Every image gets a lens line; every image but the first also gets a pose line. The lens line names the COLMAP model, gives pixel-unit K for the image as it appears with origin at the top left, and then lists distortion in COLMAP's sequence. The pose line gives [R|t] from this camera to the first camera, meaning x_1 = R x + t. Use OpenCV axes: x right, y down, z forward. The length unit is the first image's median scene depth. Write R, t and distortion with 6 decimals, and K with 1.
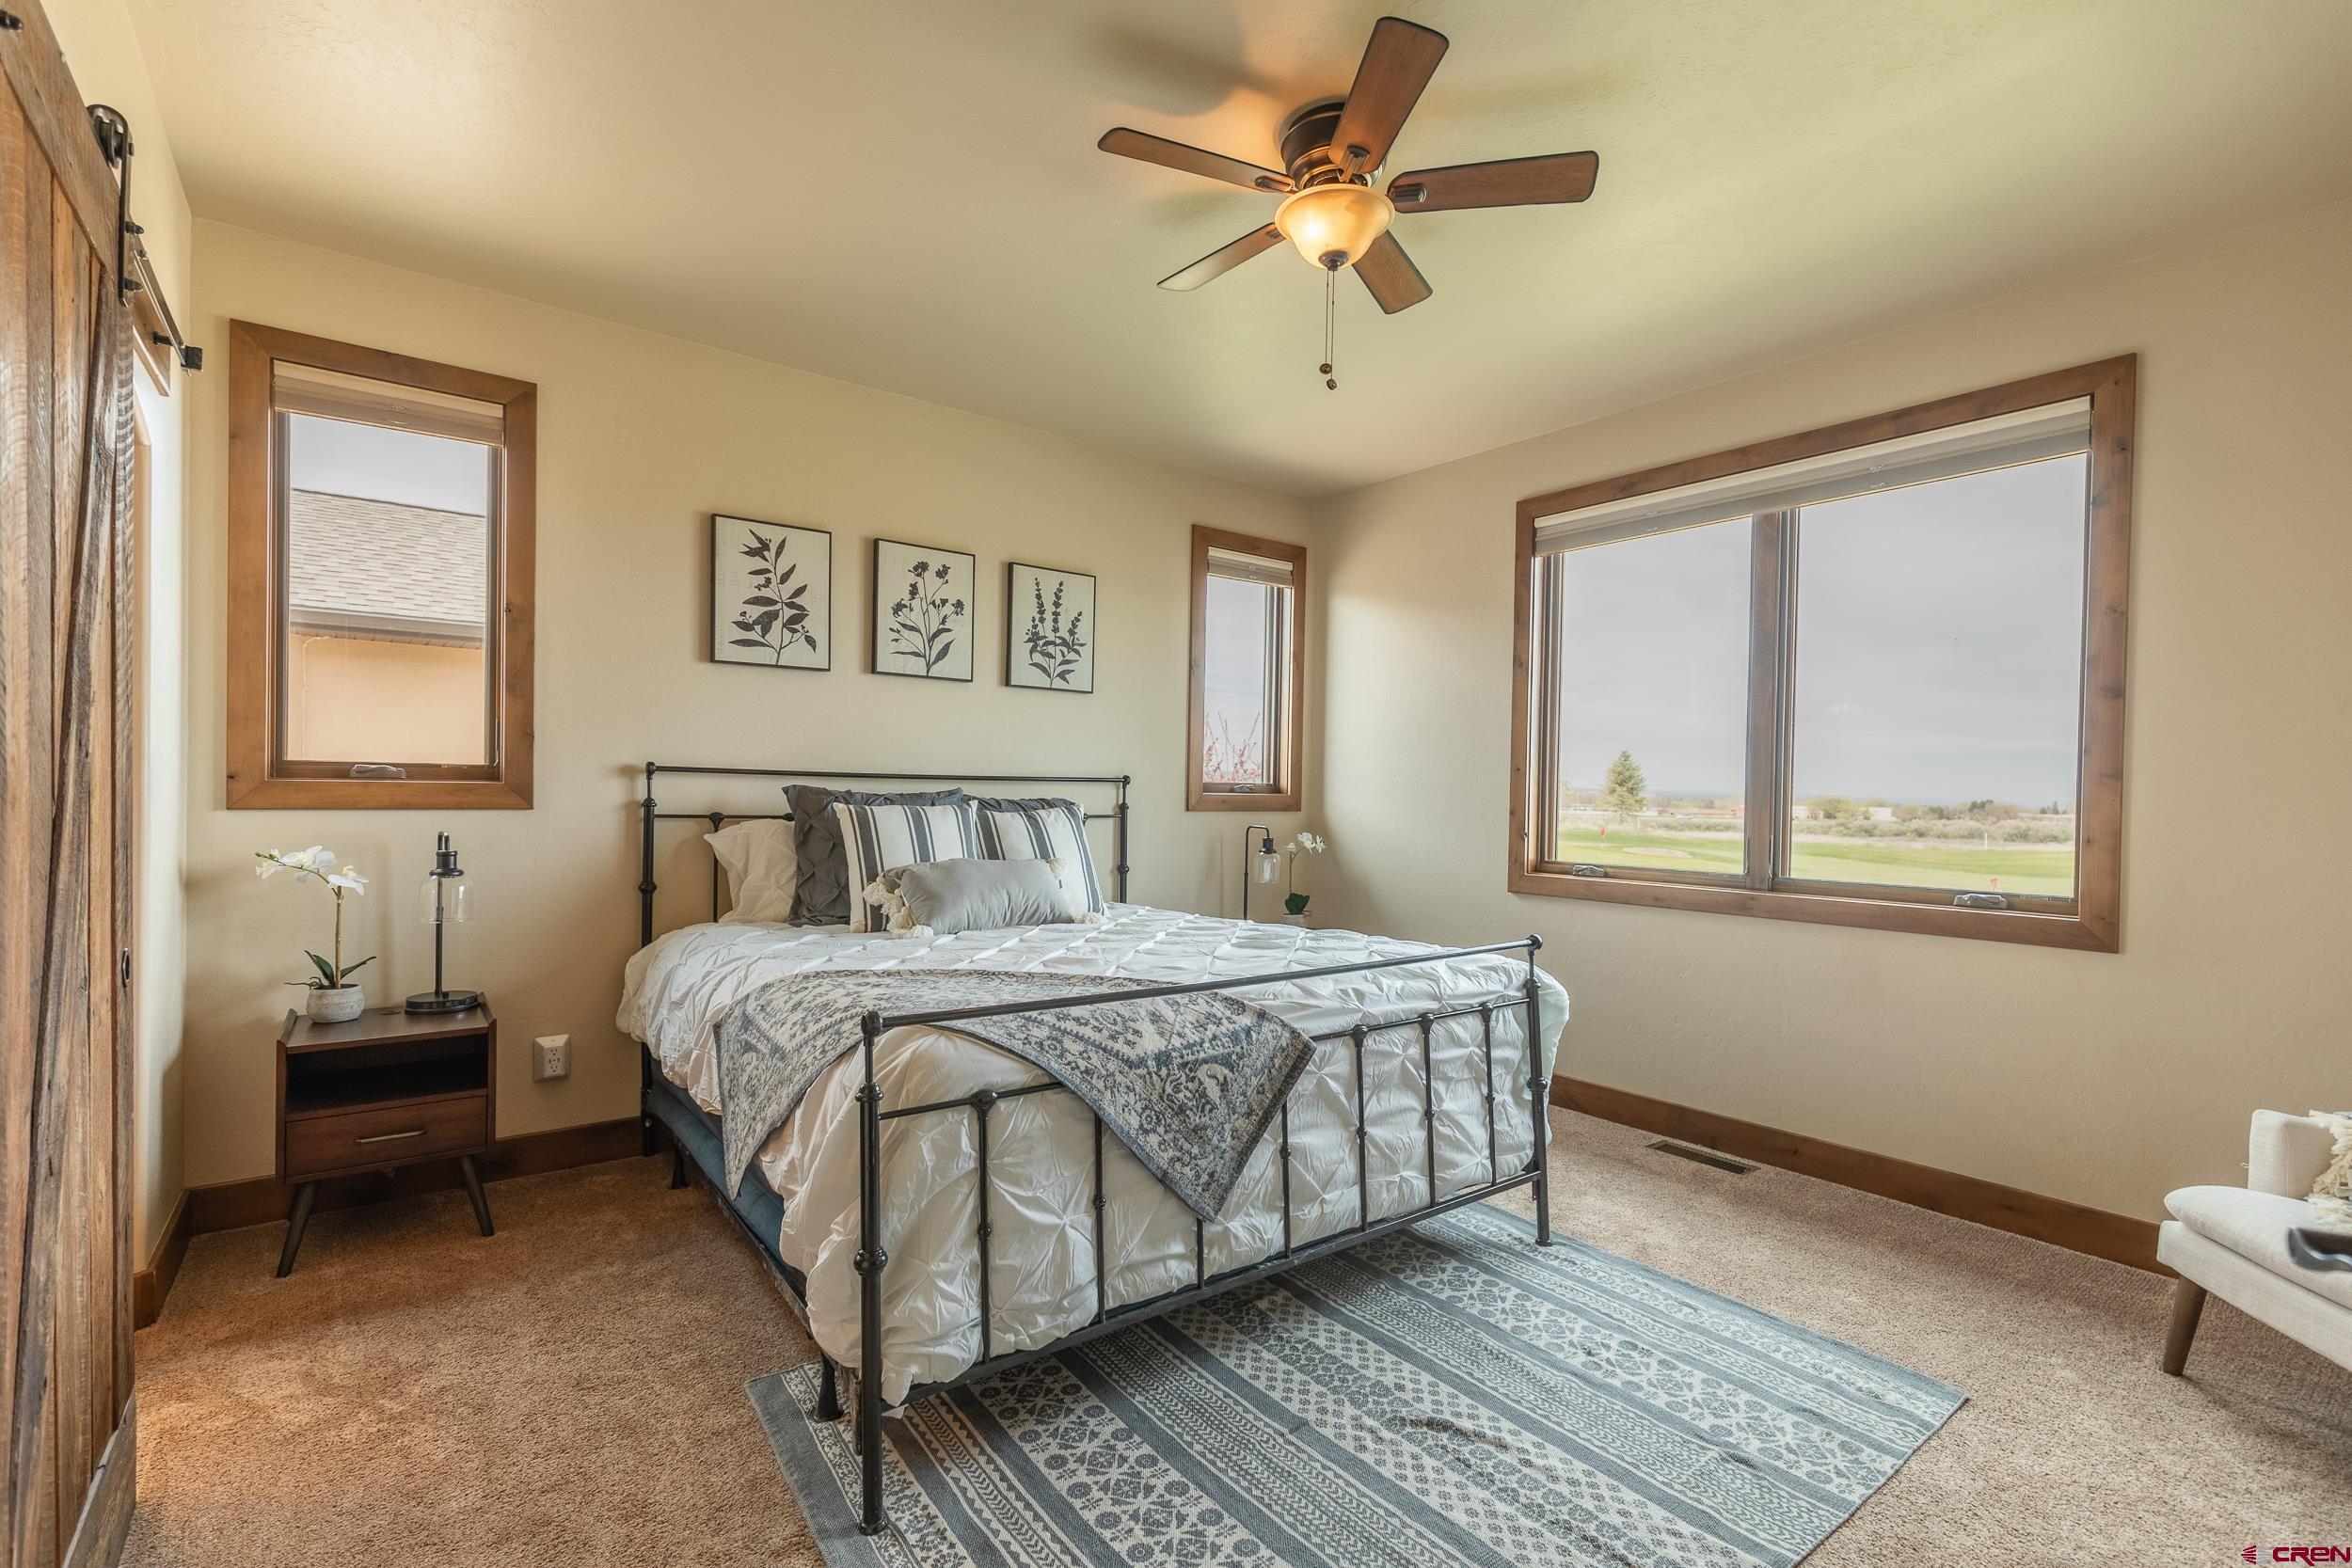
lens RADIAL K [[1061.0, 0, 1174.9], [0, 1061.0, 794.2], [0, 0, 1]] dist [0.006905, -0.000277]
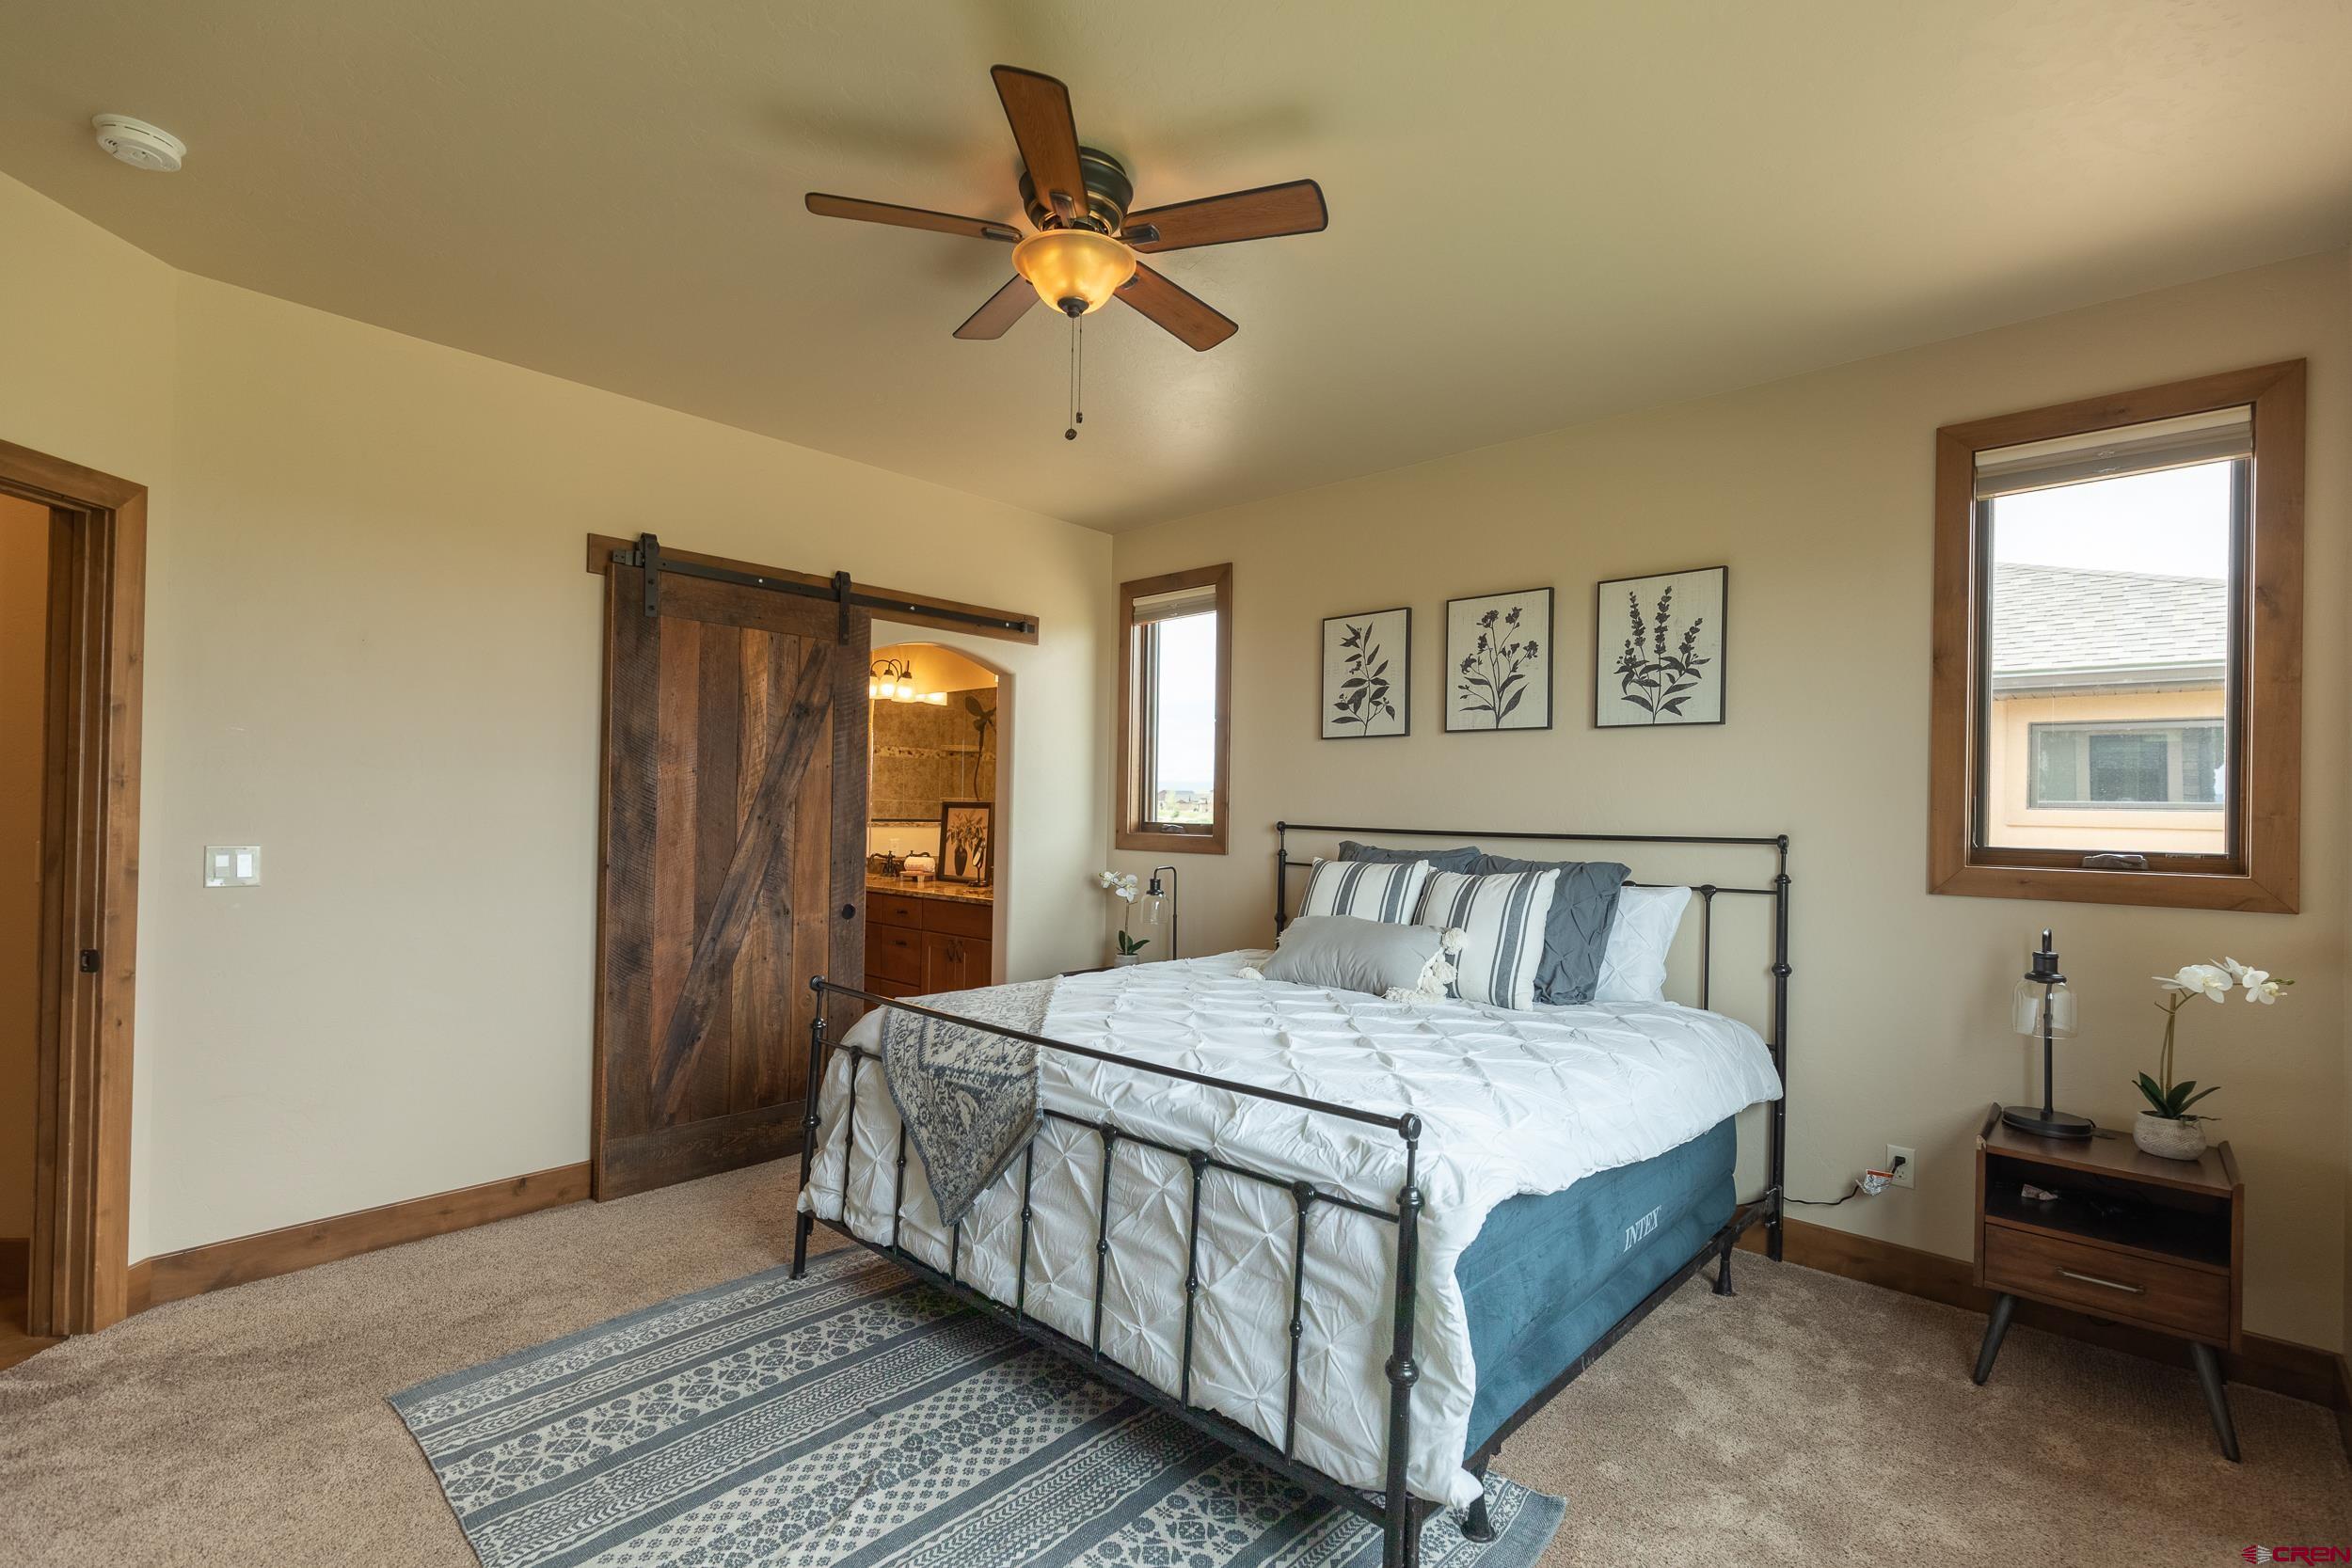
lens RADIAL K [[1061.0, 0, 1174.9], [0, 1061.0, 794.2], [0, 0, 1]] dist [0.006905, -0.000277]
pose [[0.170908, -0.027213, -0.984911, 0.706557], [-0.015743, 0.999415, -0.030346, -0.020574], [0.985161, 0.020691, 0.170380, 0.598071]]
